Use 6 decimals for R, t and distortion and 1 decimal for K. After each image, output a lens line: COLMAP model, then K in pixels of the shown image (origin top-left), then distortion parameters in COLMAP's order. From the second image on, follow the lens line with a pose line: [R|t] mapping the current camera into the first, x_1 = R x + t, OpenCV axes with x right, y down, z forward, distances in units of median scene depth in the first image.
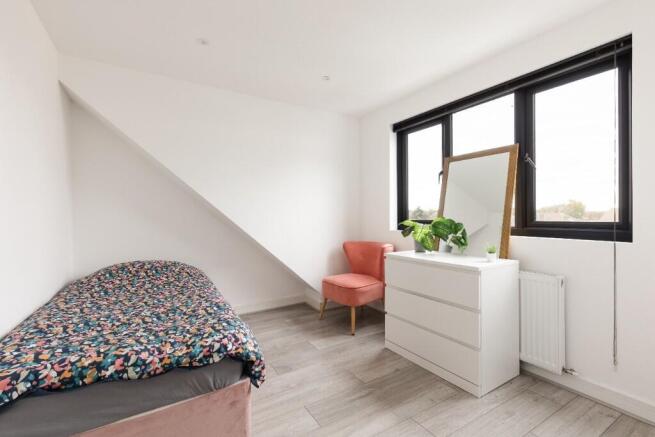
lens RADIAL K [[295.2, 0, 327.2], [0, 295.2, 218.0], [0, 0, 1]] dist [-0.001853, 0.001757]
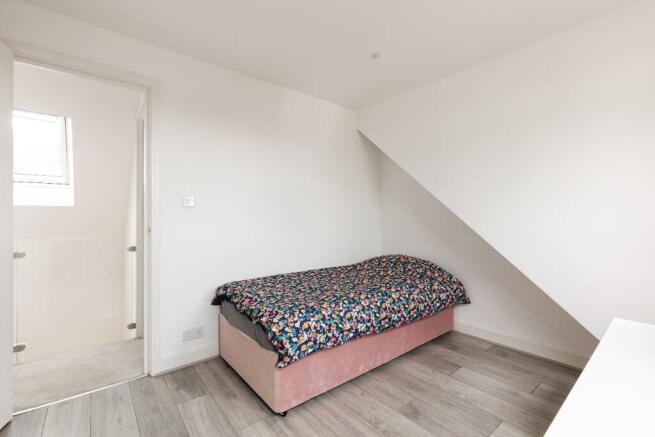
lens RADIAL K [[295.2, 0, 327.6], [0, 295.2, 215.5], [0, 0, 1]] dist [-0.001853, 0.001757]
pose [[0.128877, 0.002071, -0.991658, 0.454769], [-0.007744, 0.999969, 0.001082, -0.009283], [0.991630, 0.007540, 0.128889, 0.504217]]
